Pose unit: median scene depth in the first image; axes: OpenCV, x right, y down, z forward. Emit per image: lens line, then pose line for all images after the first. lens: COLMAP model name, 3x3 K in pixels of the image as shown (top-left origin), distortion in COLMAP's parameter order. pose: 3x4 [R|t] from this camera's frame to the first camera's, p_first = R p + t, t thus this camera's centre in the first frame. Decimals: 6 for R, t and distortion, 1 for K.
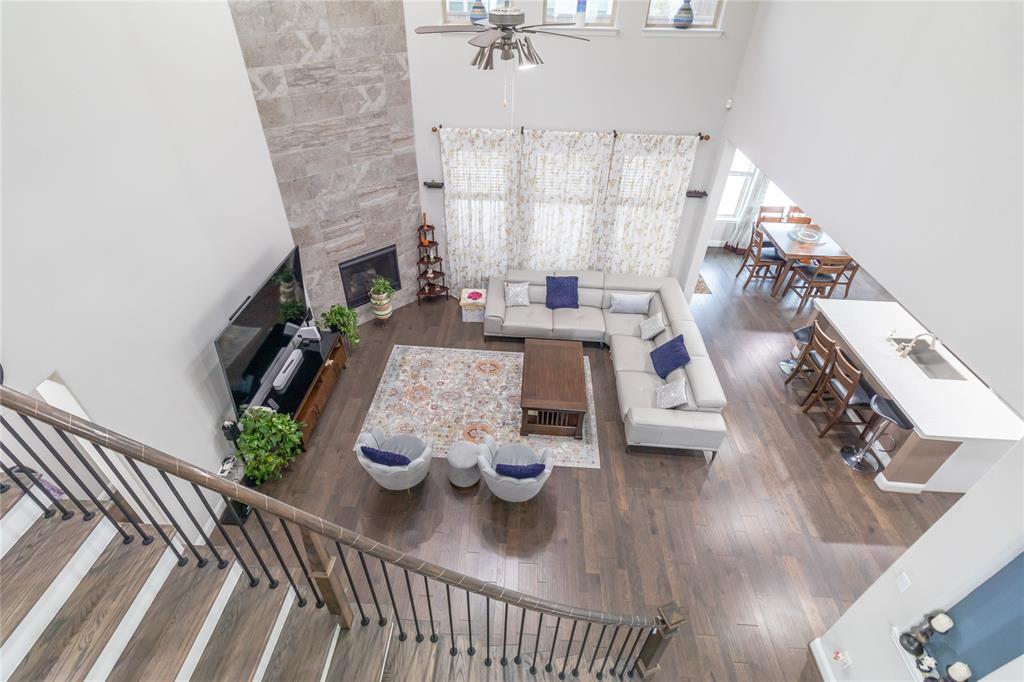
lens RADIAL K [[483.6, 0, 492.3], [0, 483.6, 324.0], [0, 0, 1]] dist [0.001063, 0.000567]
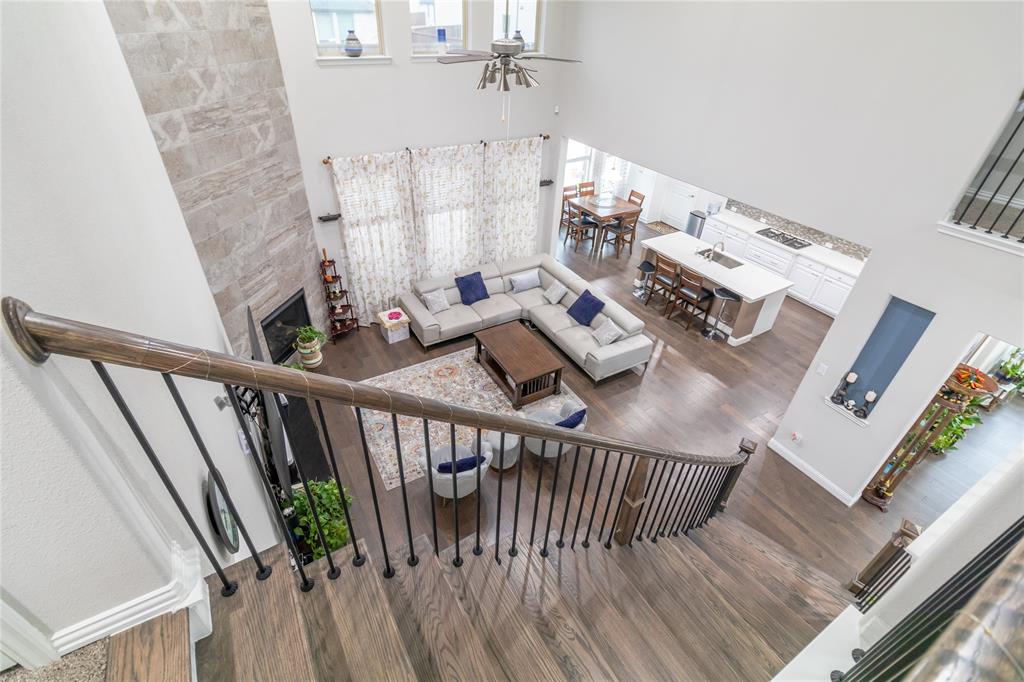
lens RADIAL K [[471.3, 0, 498.0], [0, 471.3, 325.0], [0, 0, 1]] dist [0.002309, 0.000475]
pose [[0.828209, -0.303803, 0.470928, -0.396163], [0.317550, 0.946797, 0.052325, -0.027157], [-0.461770, 0.106208, 0.880618, 0.029126]]
